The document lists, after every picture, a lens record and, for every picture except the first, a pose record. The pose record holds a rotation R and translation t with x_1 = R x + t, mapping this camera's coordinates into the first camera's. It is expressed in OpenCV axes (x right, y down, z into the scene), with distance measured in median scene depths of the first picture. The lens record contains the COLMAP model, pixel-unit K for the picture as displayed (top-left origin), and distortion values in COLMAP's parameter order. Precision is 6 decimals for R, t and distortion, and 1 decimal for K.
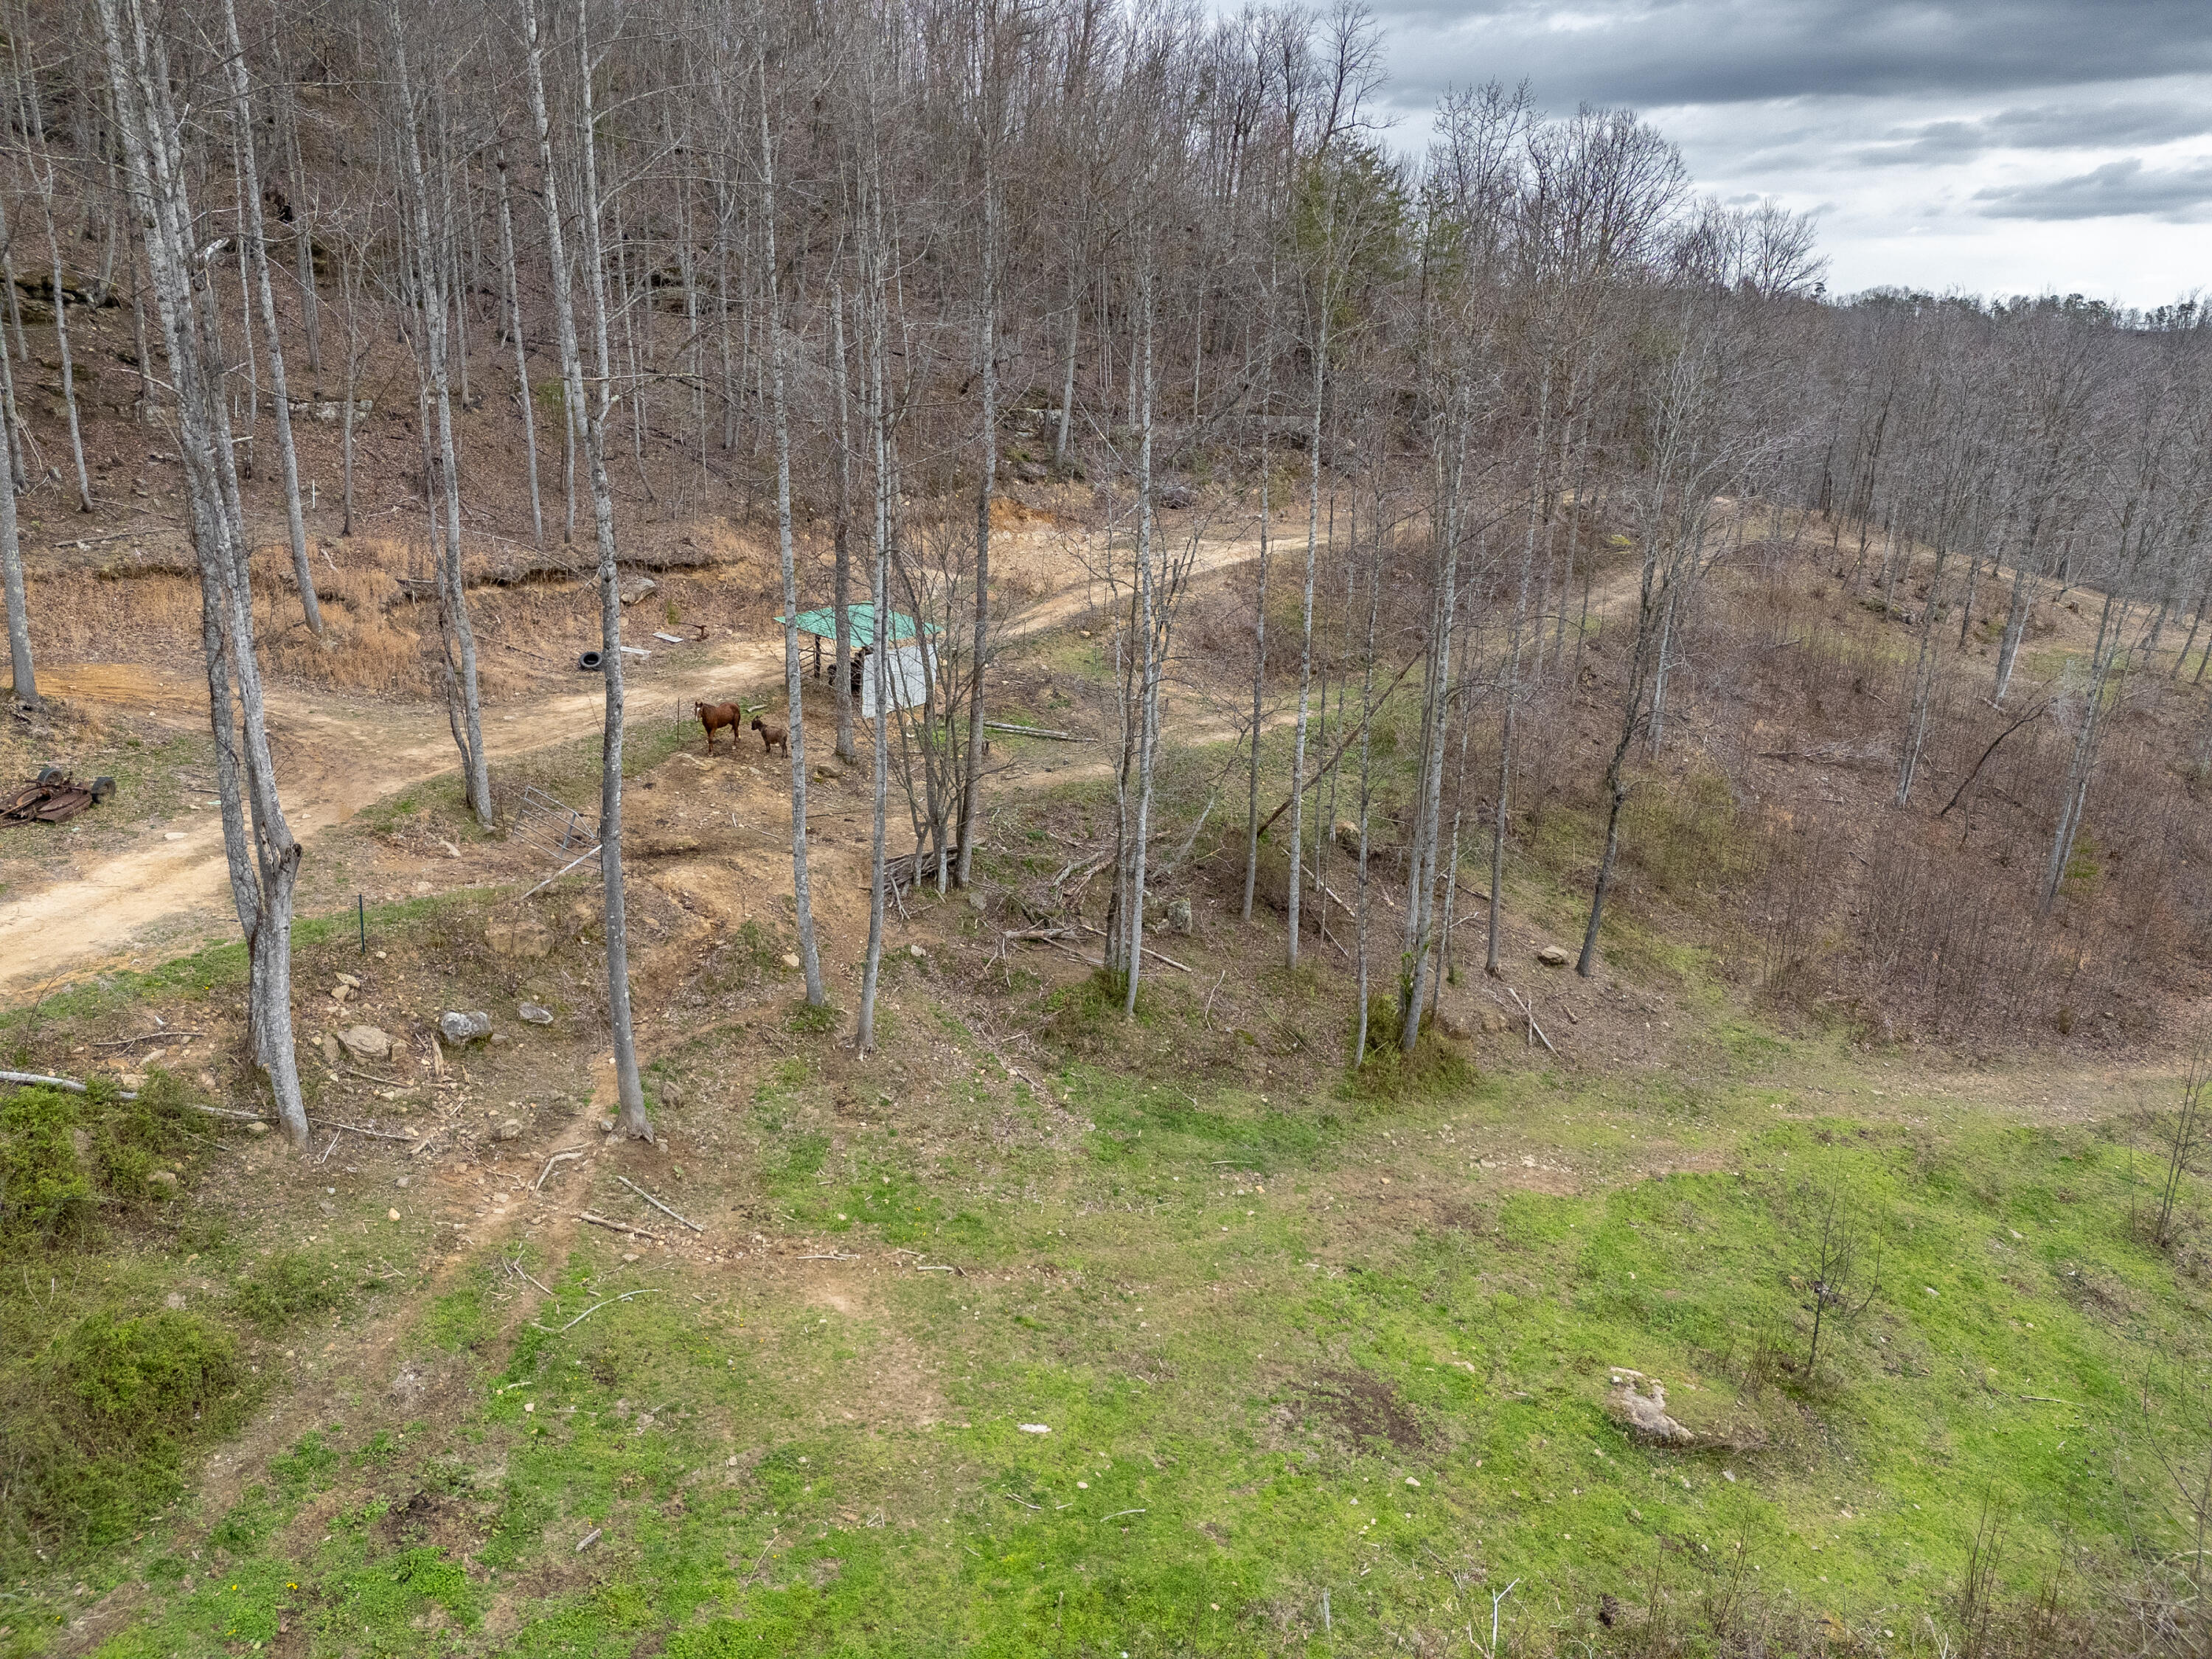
lens RADIAL K [[1617.6, 0, 1108.1], [0, 1617.6, 833.8], [0, 0, 1]] dist [0.054470, -0.045261]
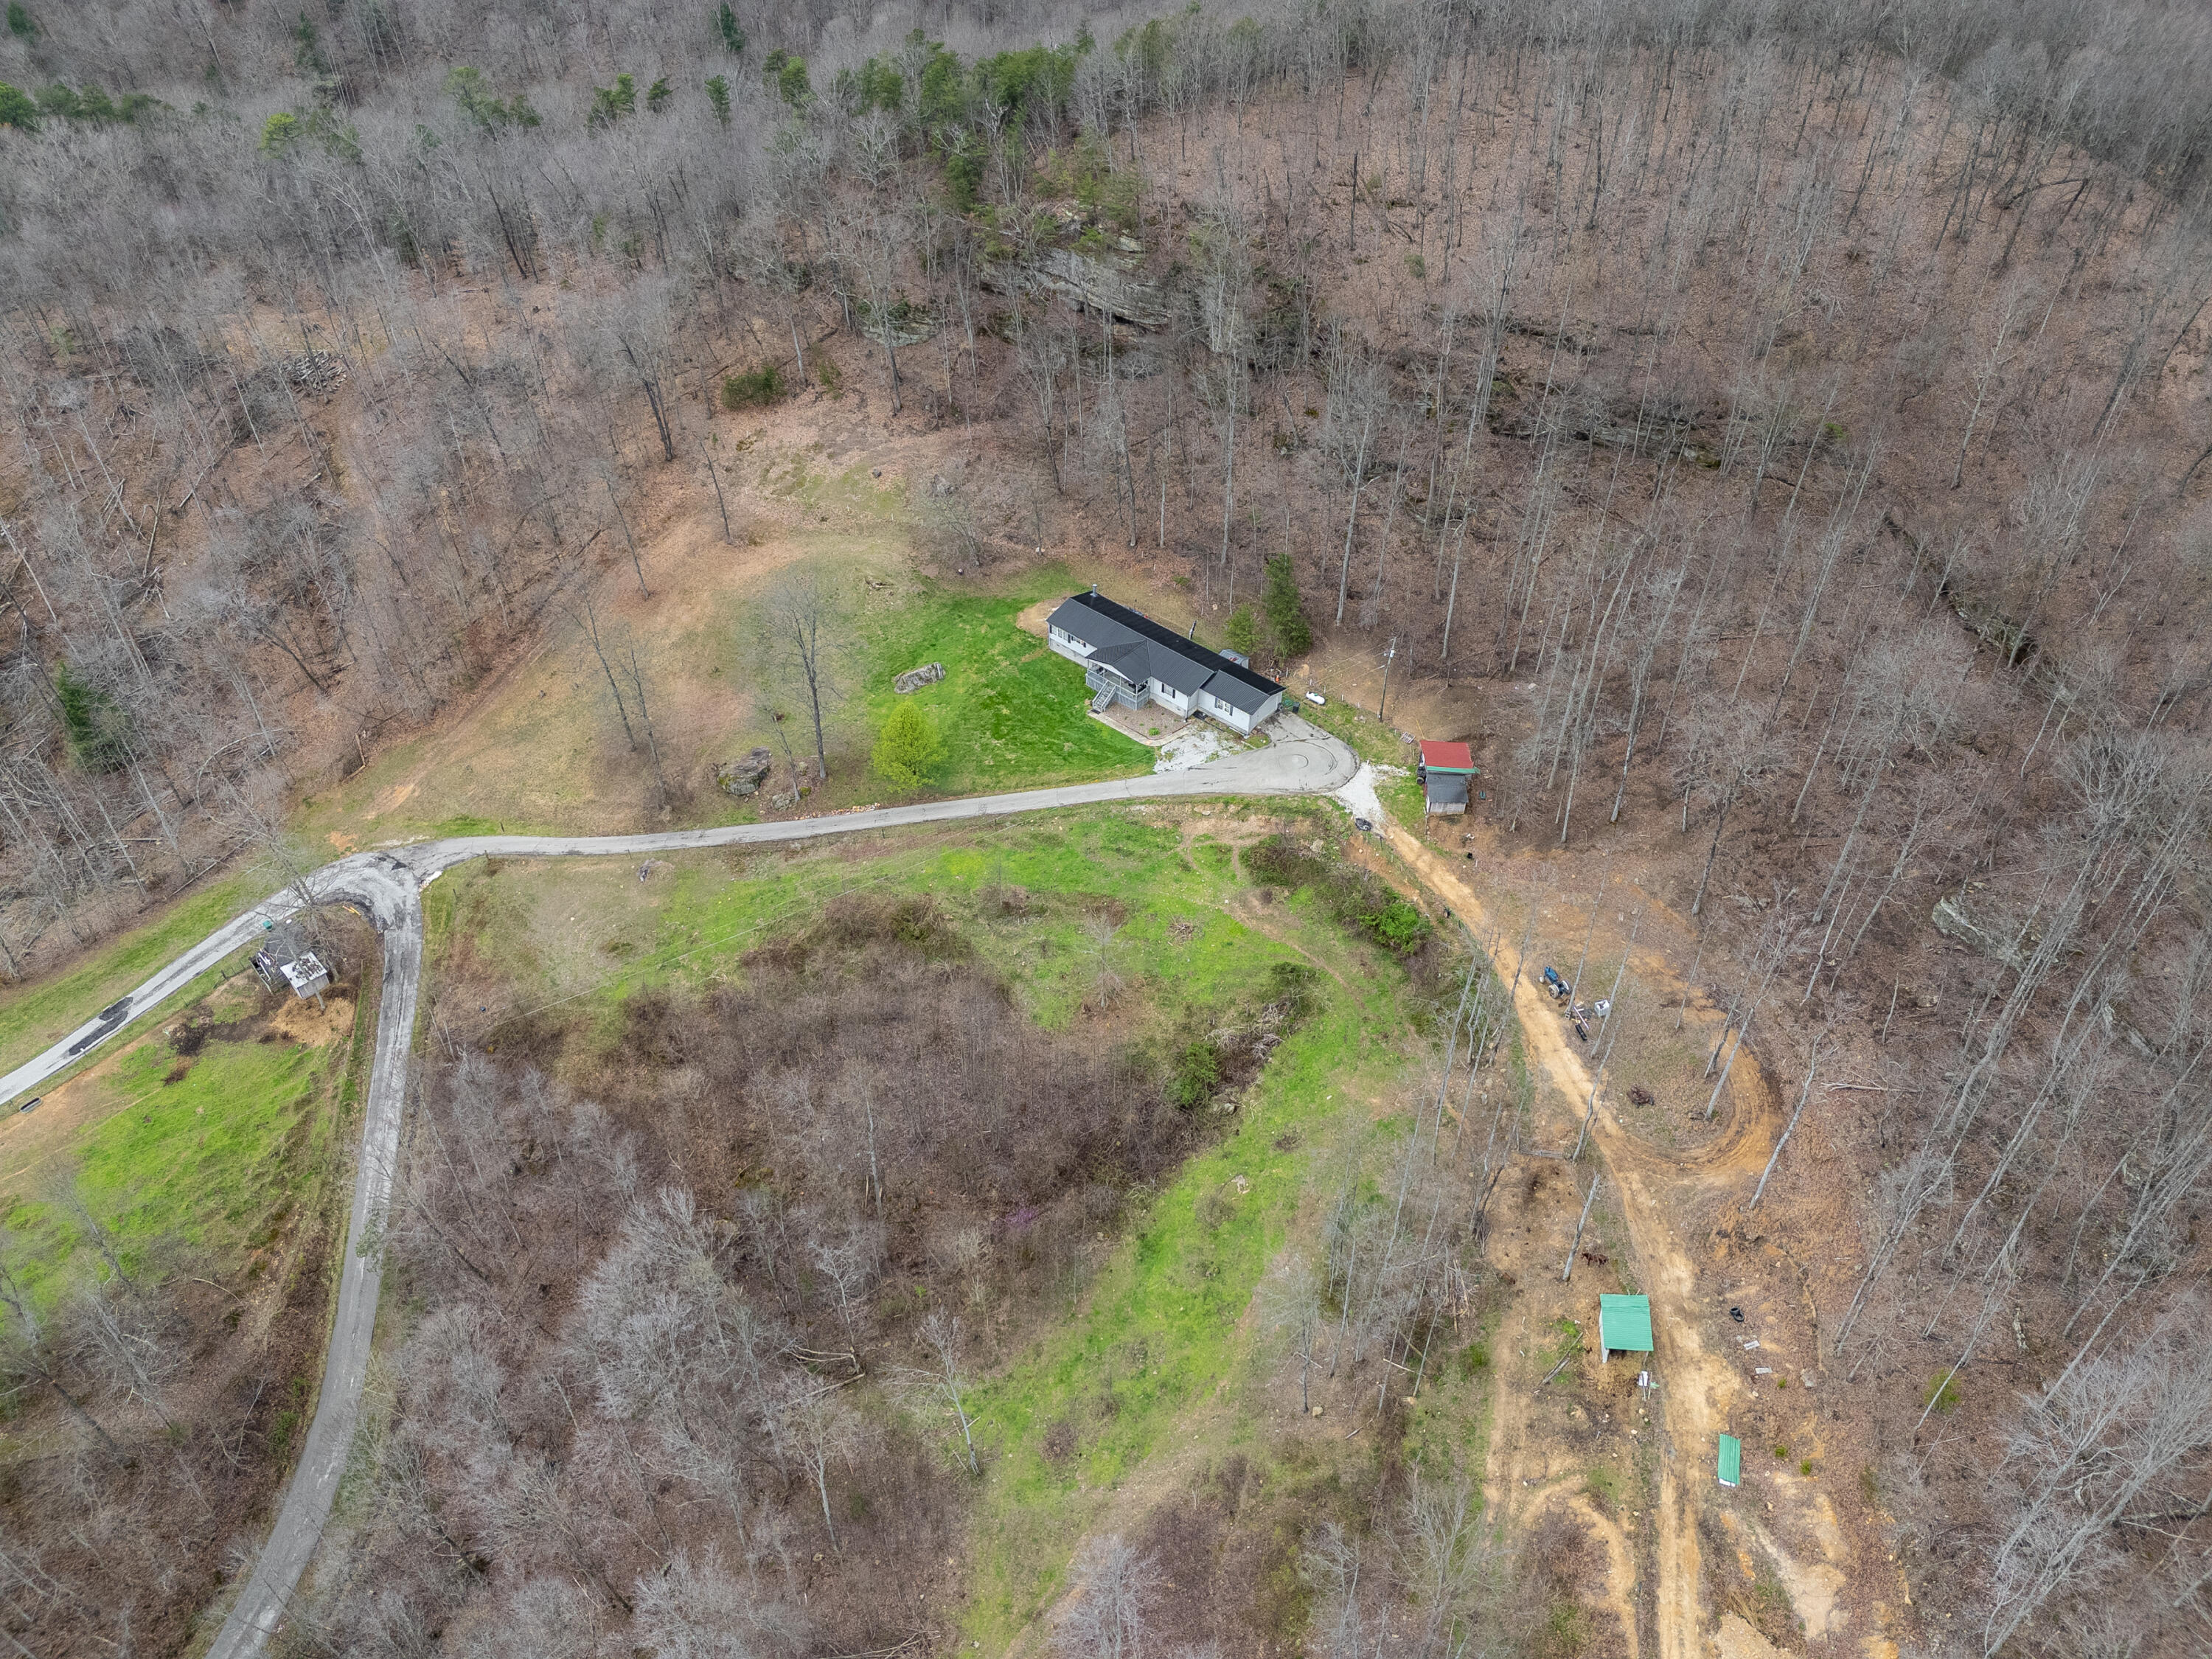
lens RADIAL K [[1649.4, 0, 1097.6], [0, 1649.4, 826.0], [0, 0, 1]] dist [0.100373, -0.108998]
pose [[-0.924127, 0.232266, -0.303384, 1.495086], [-0.135475, 0.543251, 0.828568, -3.241385], [0.357262, 0.806803, -0.470567, 1.748460]]
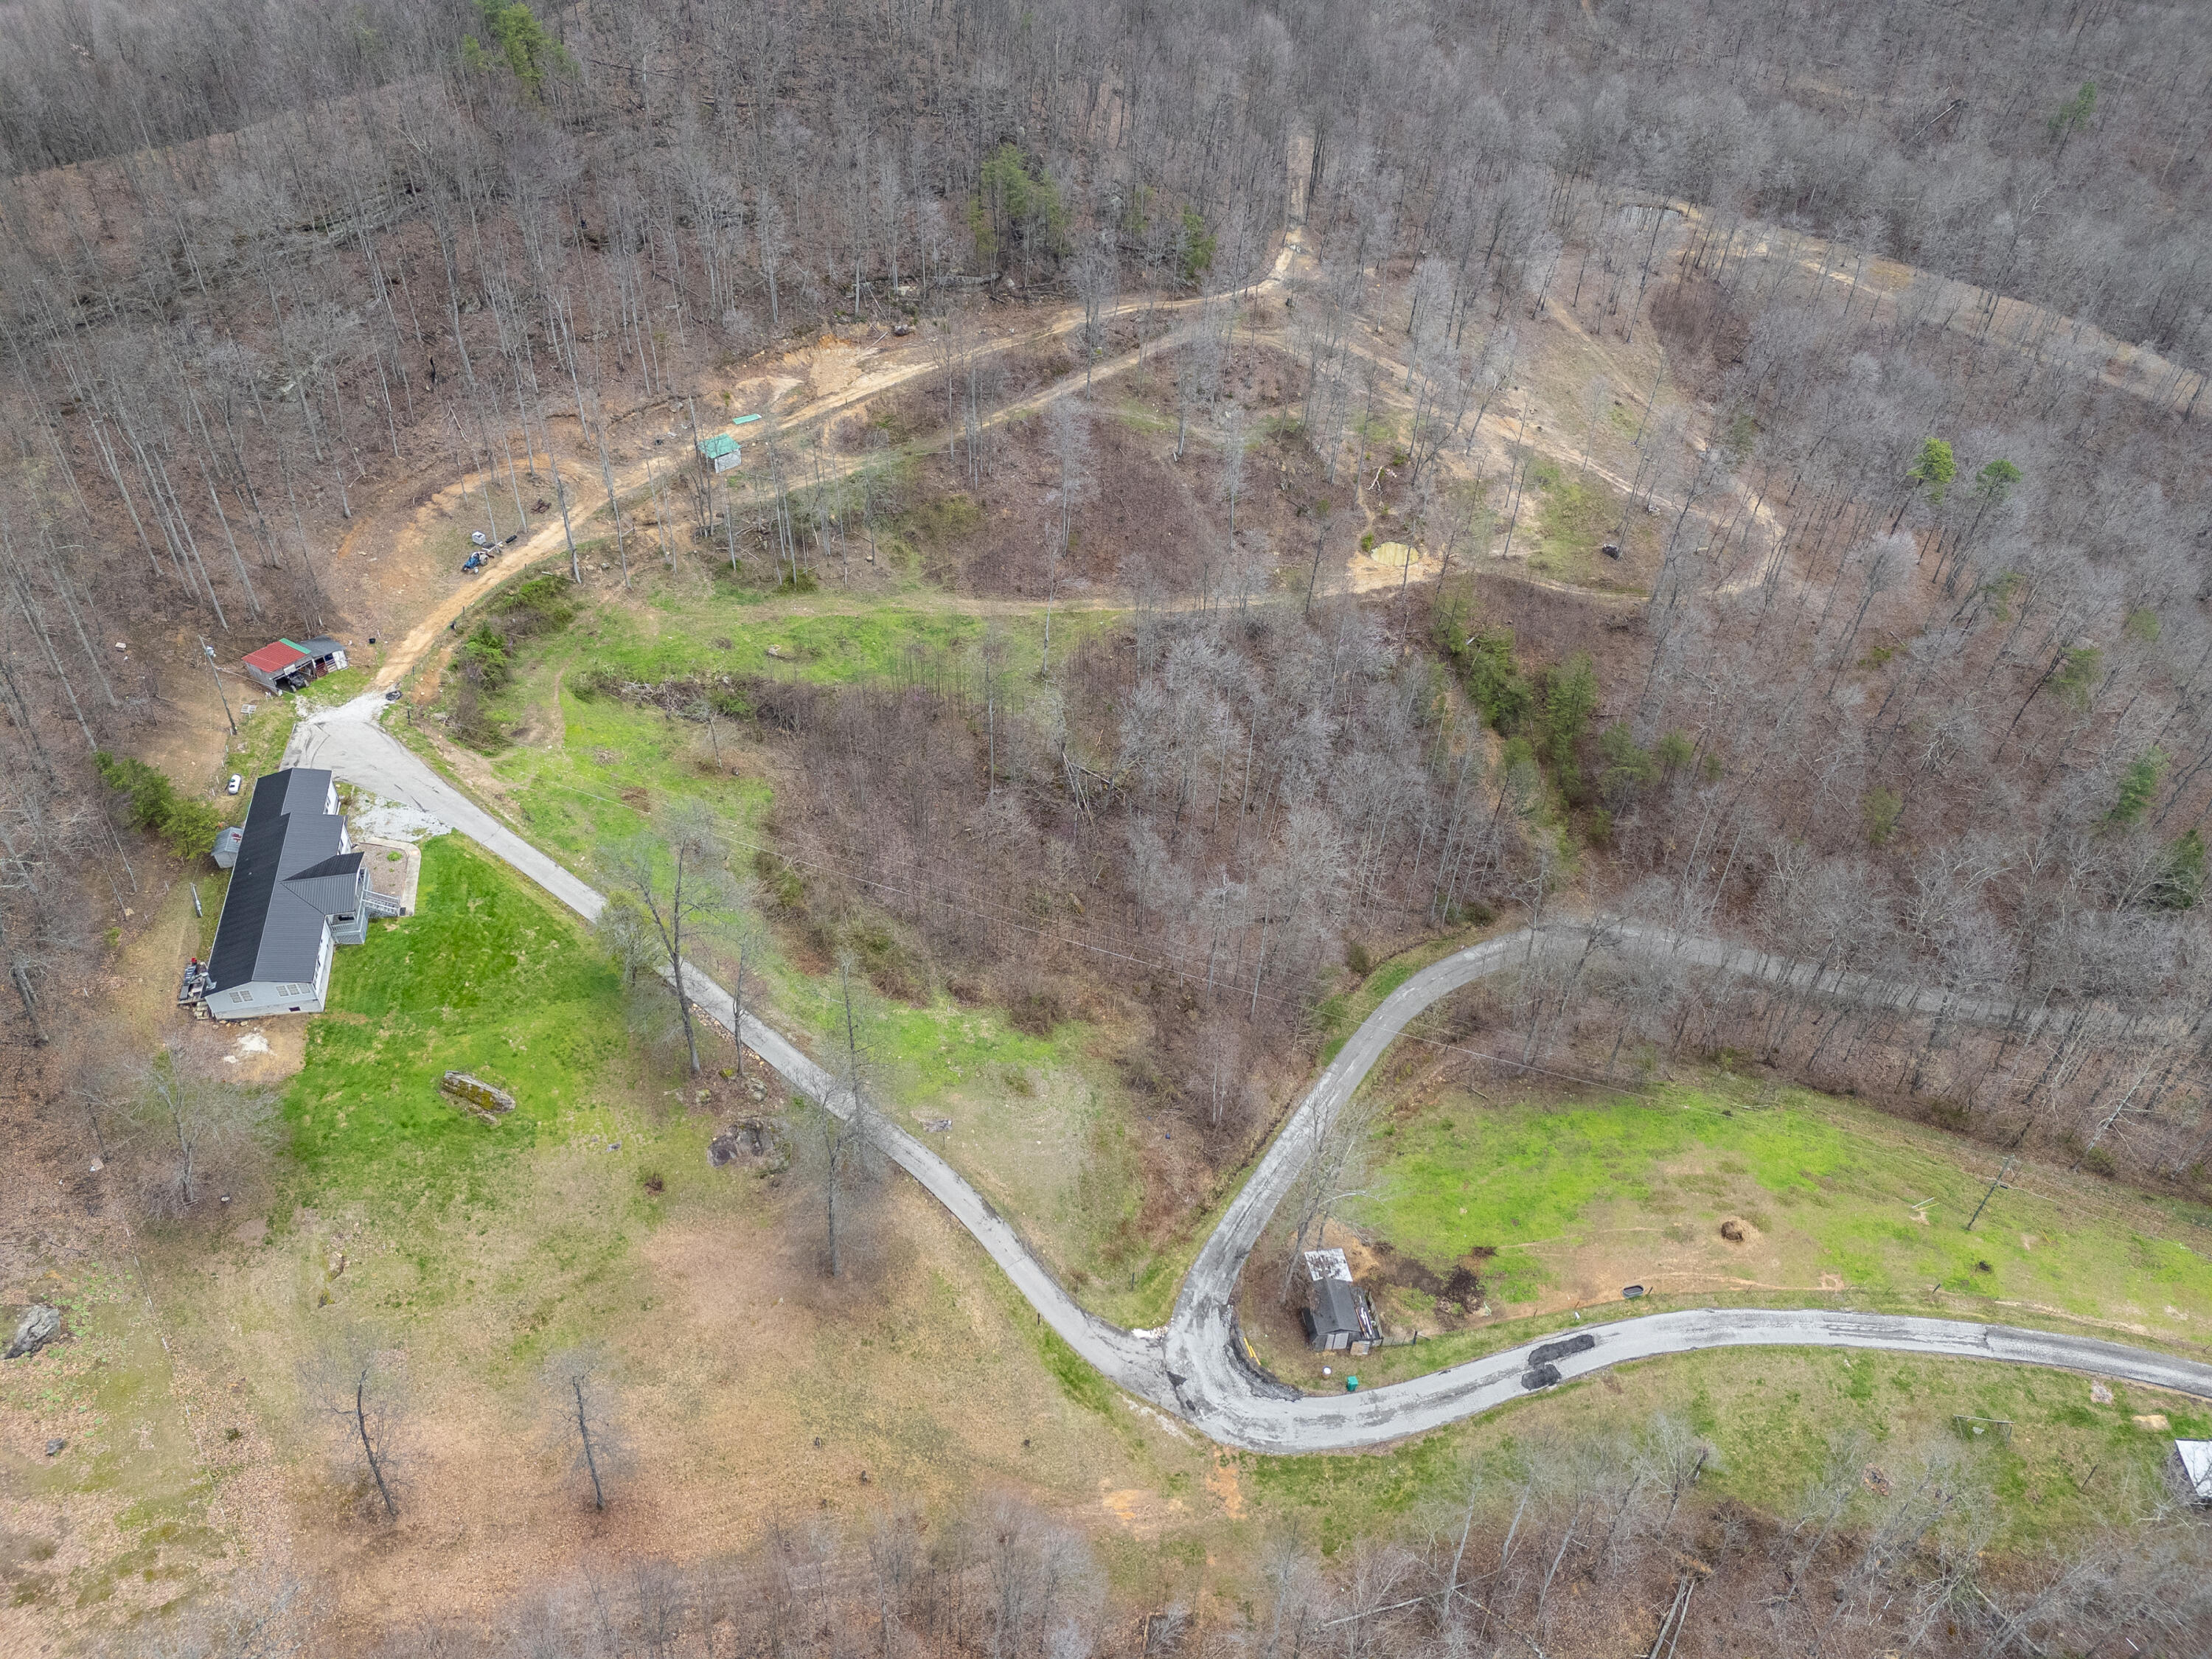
lens RADIAL K [[1617.6, 0, 1108.1], [0, 1617.6, 833.8], [0, 0, 1]] dist [0.054470, -0.045261]
pose [[0.970754, 0.166266, -0.173182, 2.161842], [-0.080164, 0.904451, 0.418977, -1.363148], [0.226296, -0.392840, 0.891328, -3.590414]]
